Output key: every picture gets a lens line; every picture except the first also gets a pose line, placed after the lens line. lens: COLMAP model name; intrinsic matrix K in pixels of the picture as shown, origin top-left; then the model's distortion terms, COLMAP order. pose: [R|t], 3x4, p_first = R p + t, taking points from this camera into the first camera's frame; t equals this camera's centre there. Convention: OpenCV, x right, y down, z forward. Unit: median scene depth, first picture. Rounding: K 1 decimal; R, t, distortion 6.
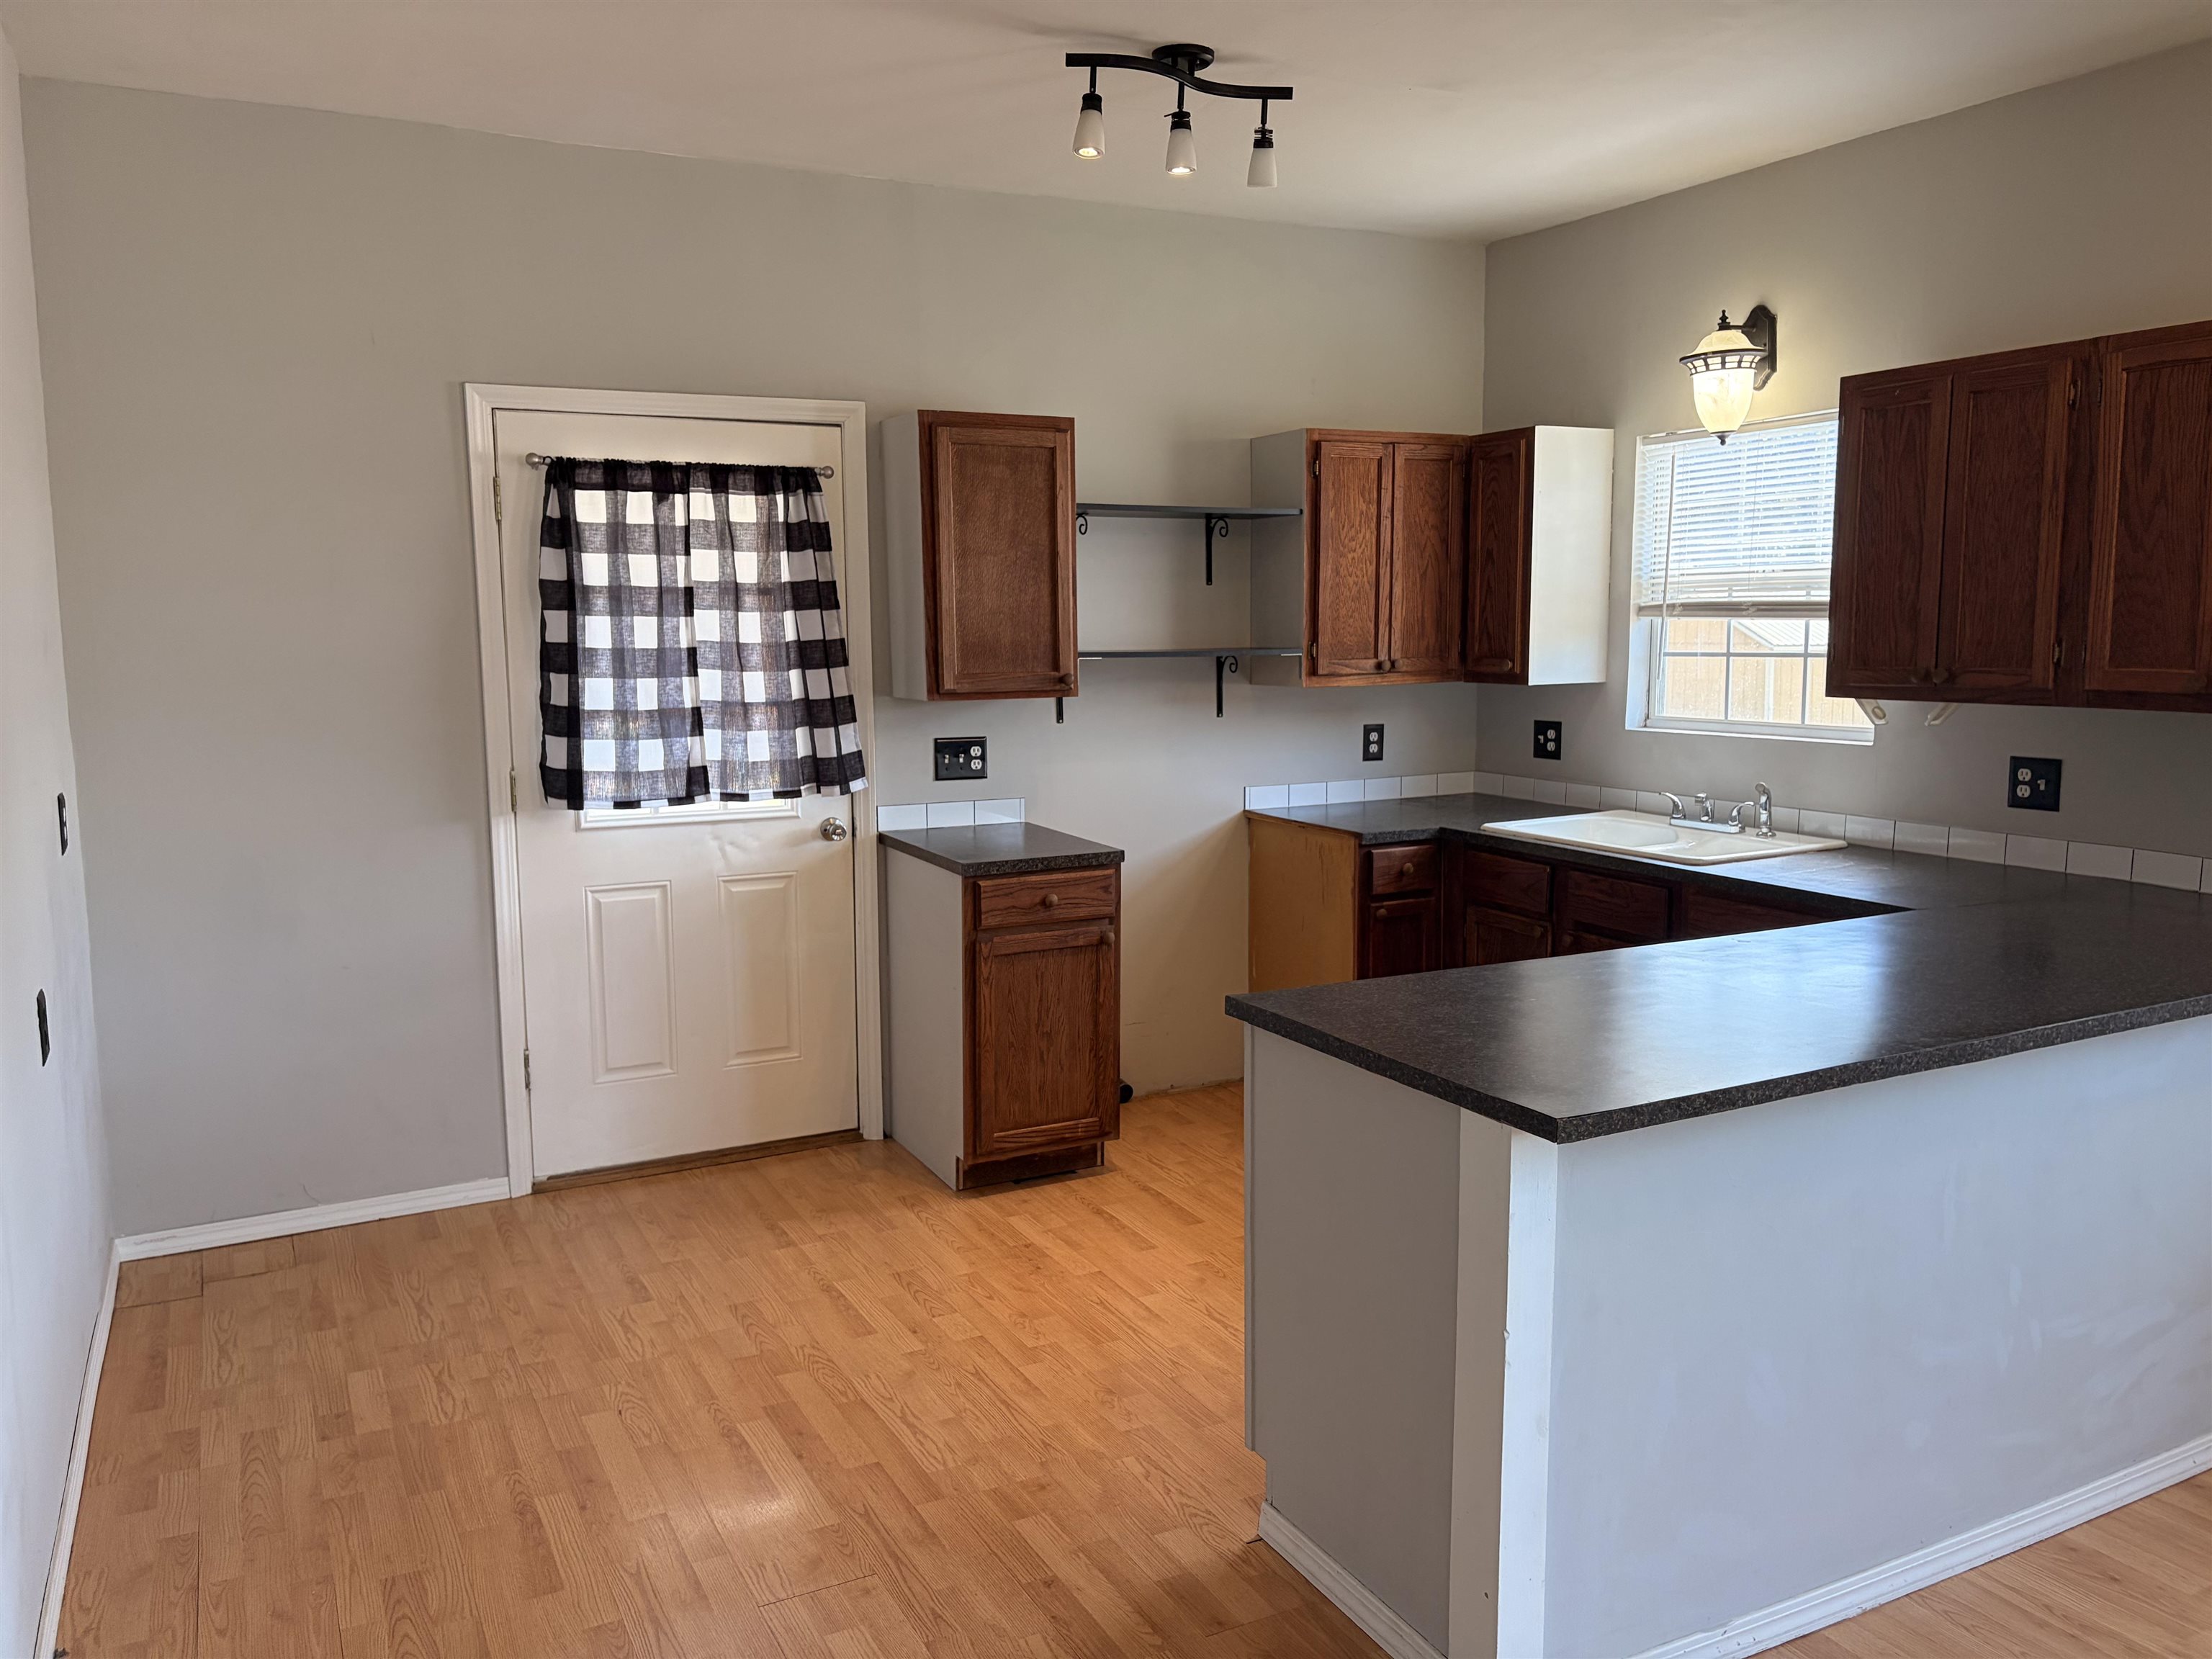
lens RADIAL K [[1675.2, 0, 1106.0], [0, 1675.2, 829.5], [0, 0, 1]] dist [0.184057, -0.457602]
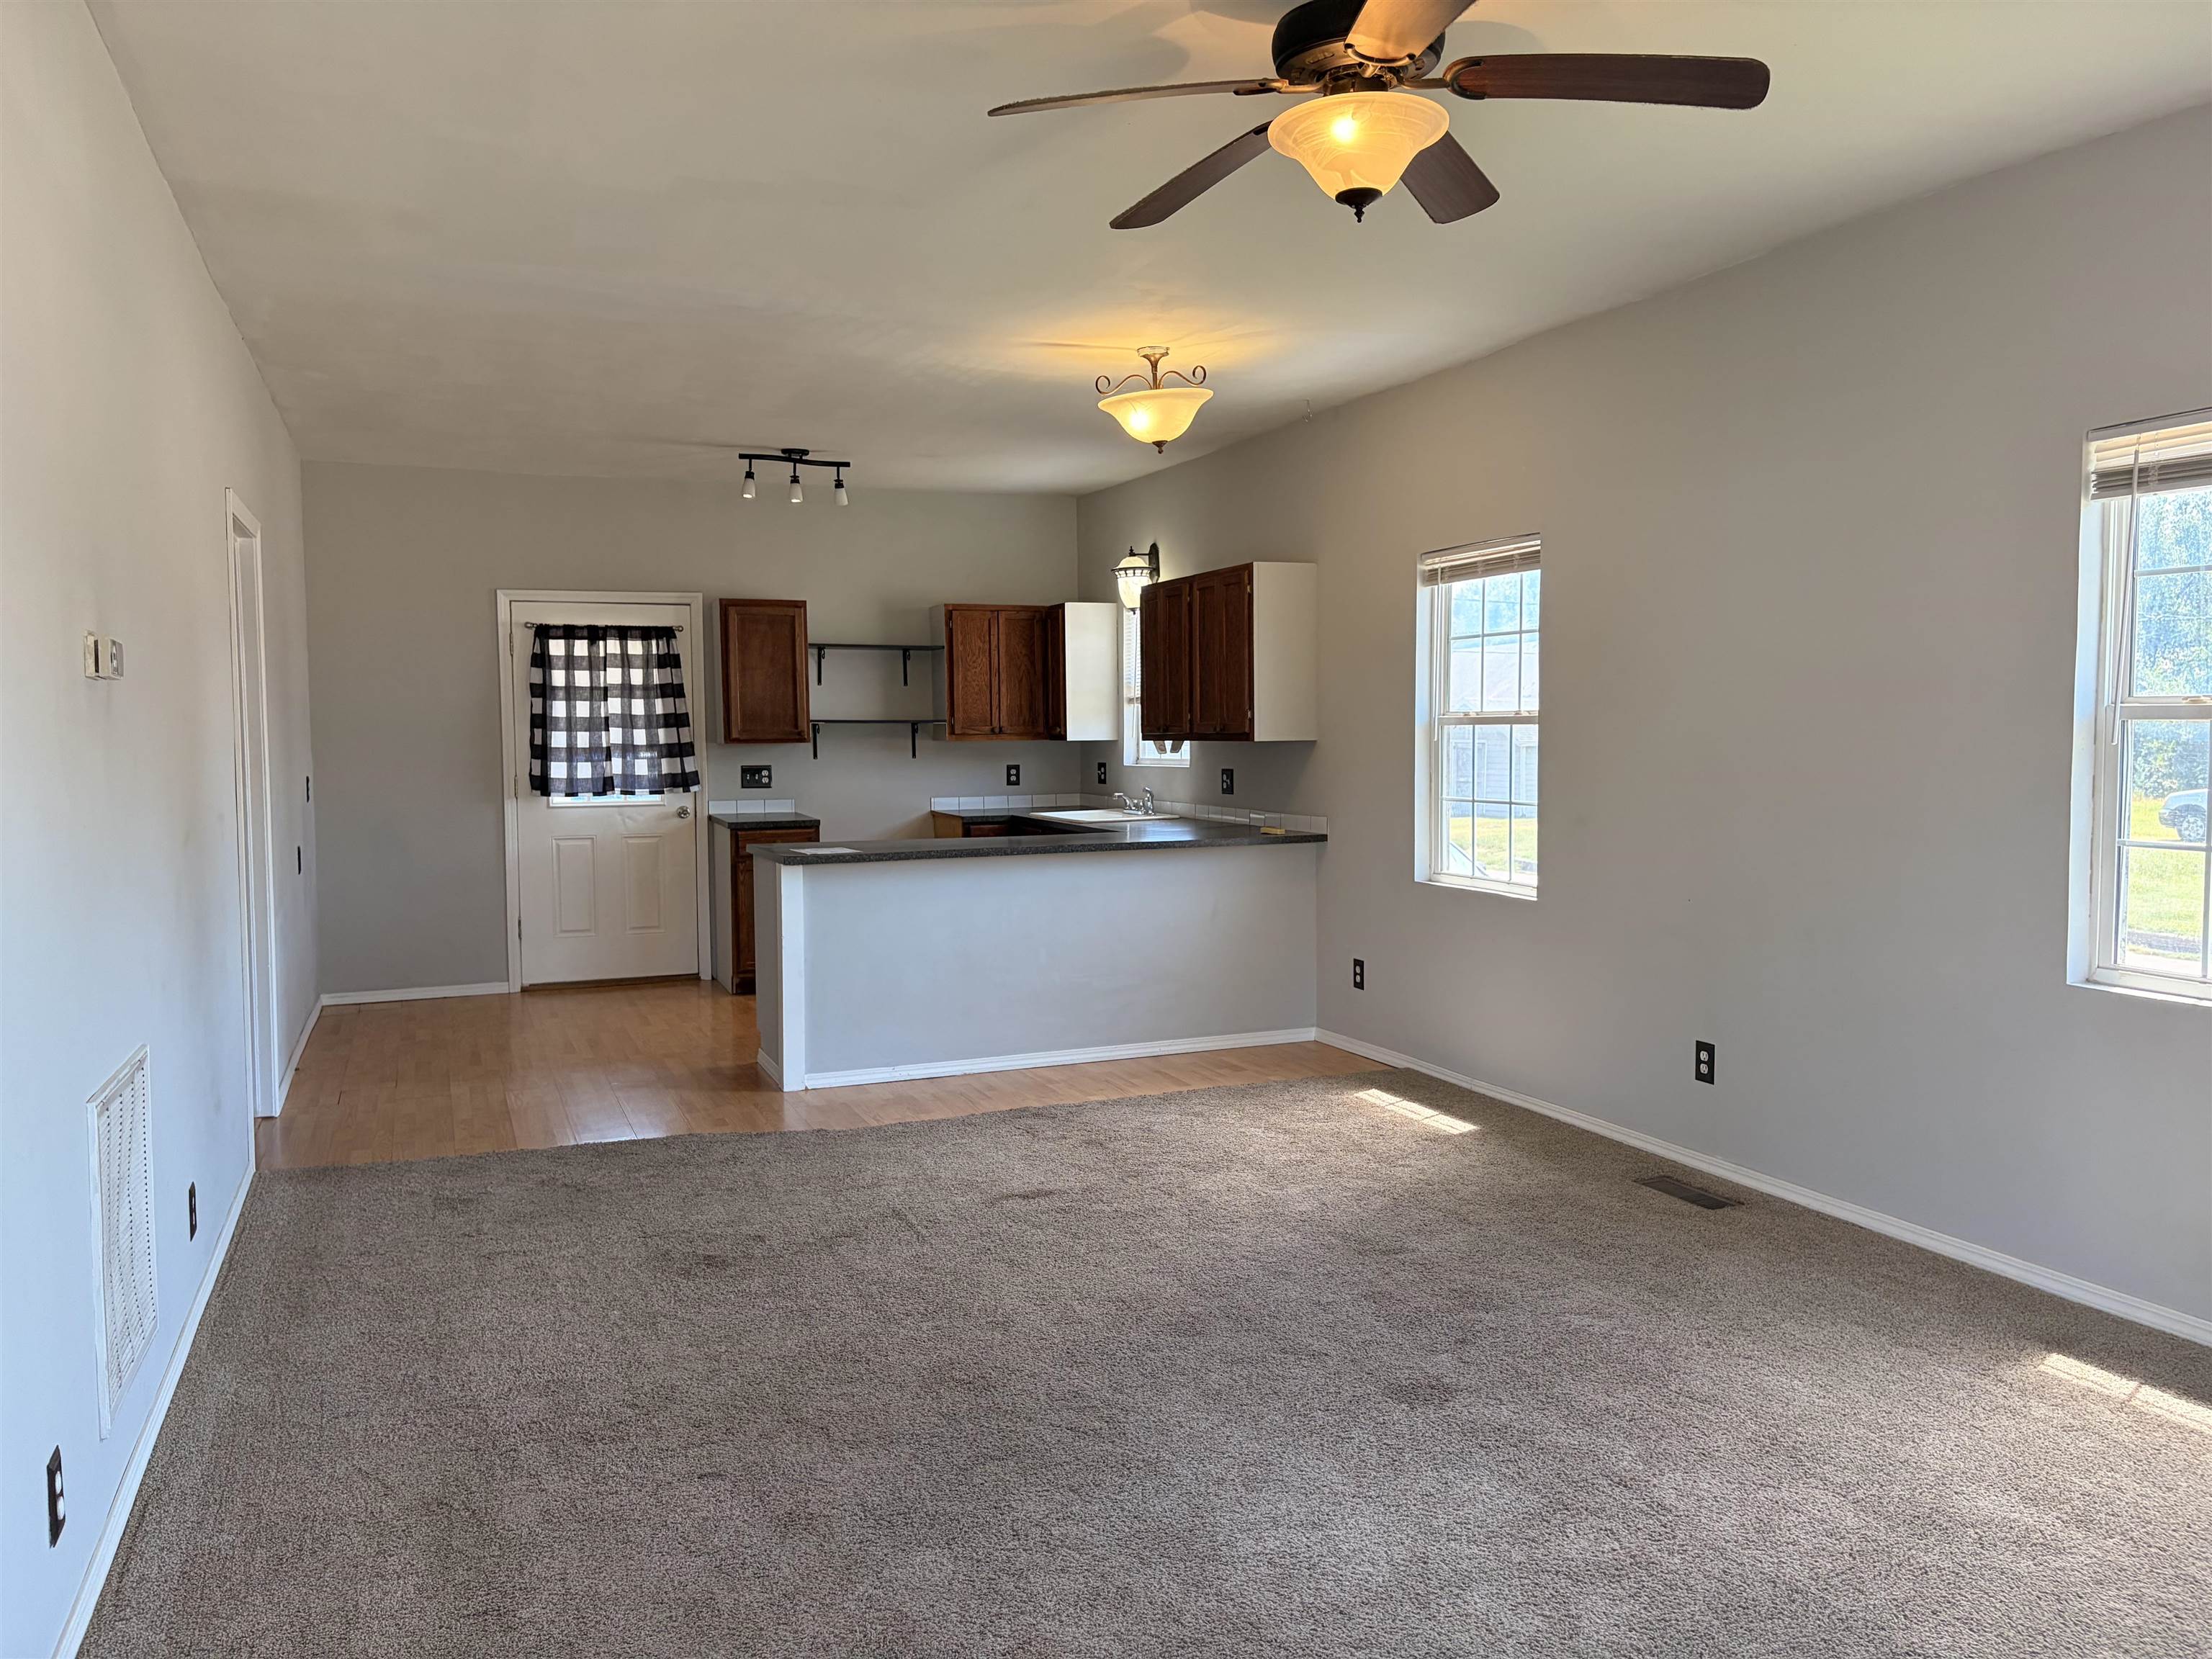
lens RADIAL K [[1675.2, 0, 1106.0], [0, 1675.2, 829.5], [0, 0, 1]] dist [0.184057, -0.457602]
pose [[0.994904, 0.005488, -0.100680, 0.531684], [-0.011952, 0.997897, -0.063713, 0.142377], [0.100119, 0.064592, 0.992877, -0.896931]]
